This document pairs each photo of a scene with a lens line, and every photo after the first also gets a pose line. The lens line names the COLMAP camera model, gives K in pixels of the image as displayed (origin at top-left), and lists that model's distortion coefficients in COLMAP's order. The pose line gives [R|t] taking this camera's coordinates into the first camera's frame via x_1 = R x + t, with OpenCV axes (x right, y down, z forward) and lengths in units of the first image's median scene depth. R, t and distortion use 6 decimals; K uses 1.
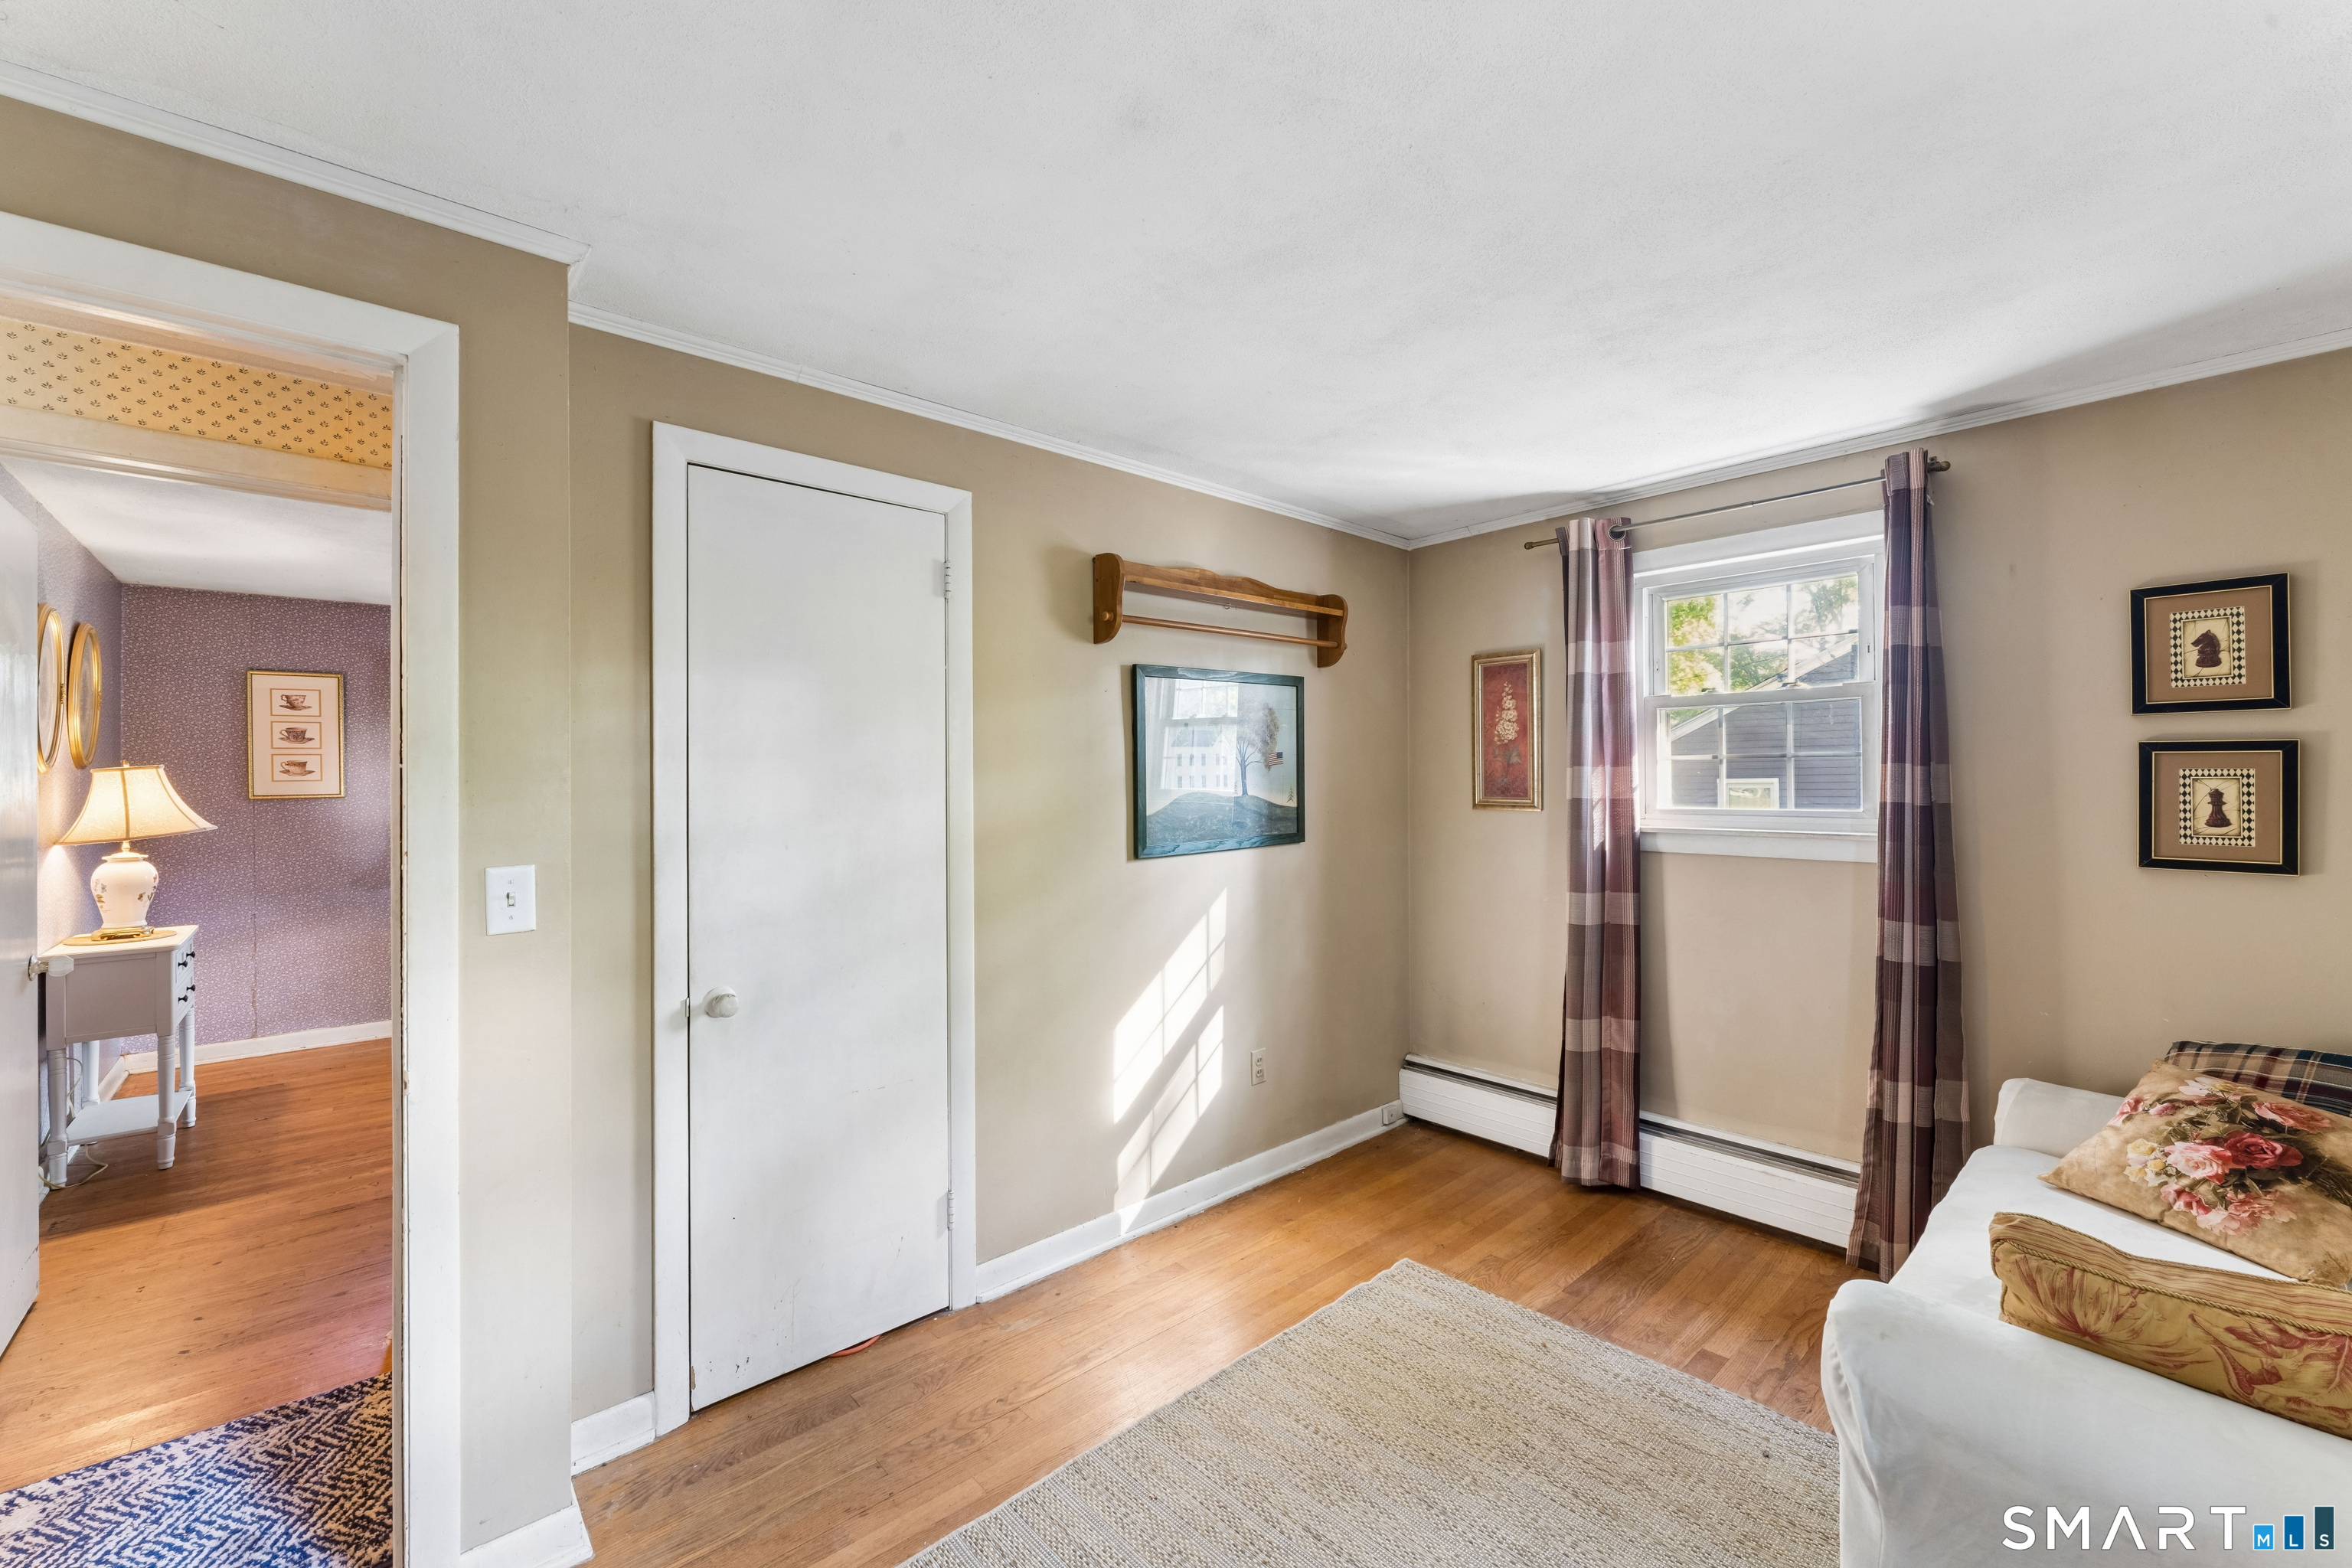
lens RADIAL K [[964.2, 0, 1176.5], [0, 964.2, 768.7], [0, 0, 1]] dist [-0.001229, -0.001739]
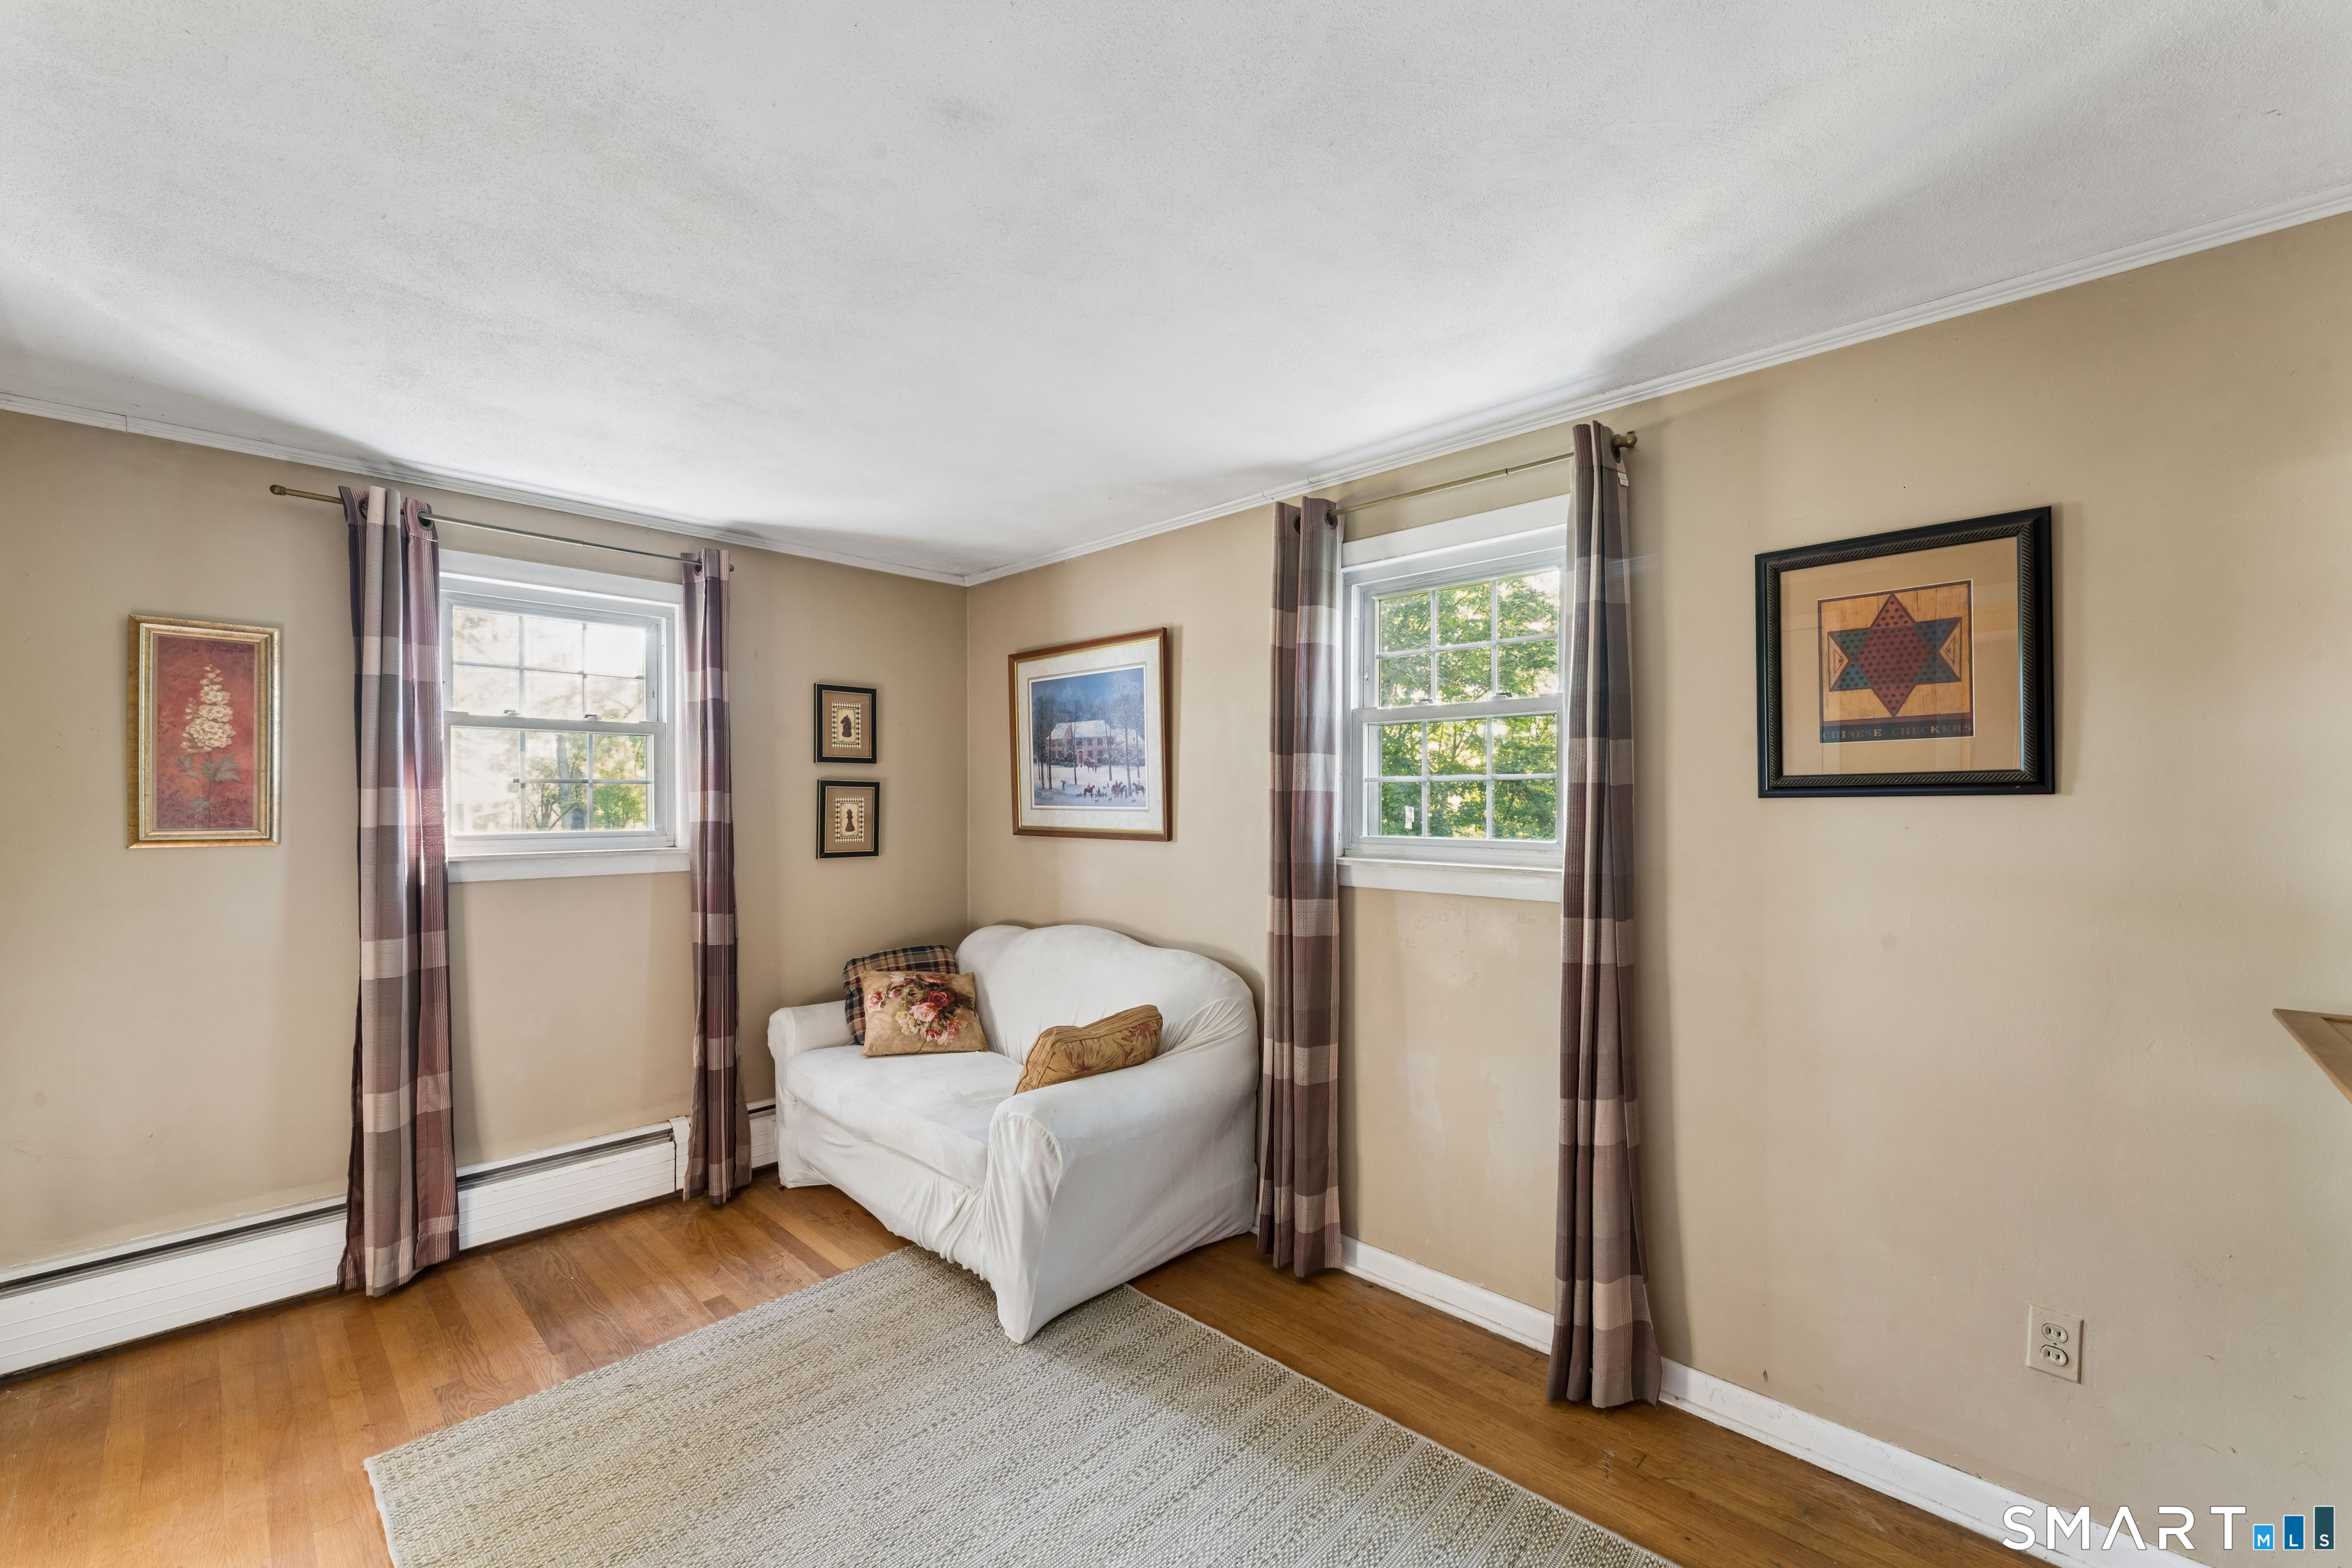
lens RADIAL K [[964.2, 0, 1175.2], [0, 964.2, 803.3], [0, 0, 1]] dist [-0.001229, -0.001739]
pose [[-0.080139, 0.000238, 0.996784, -0.513528], [-0.011618, 0.999932, -0.001173, 0.004667], [-0.996716, -0.011675, -0.080131, 0.434899]]
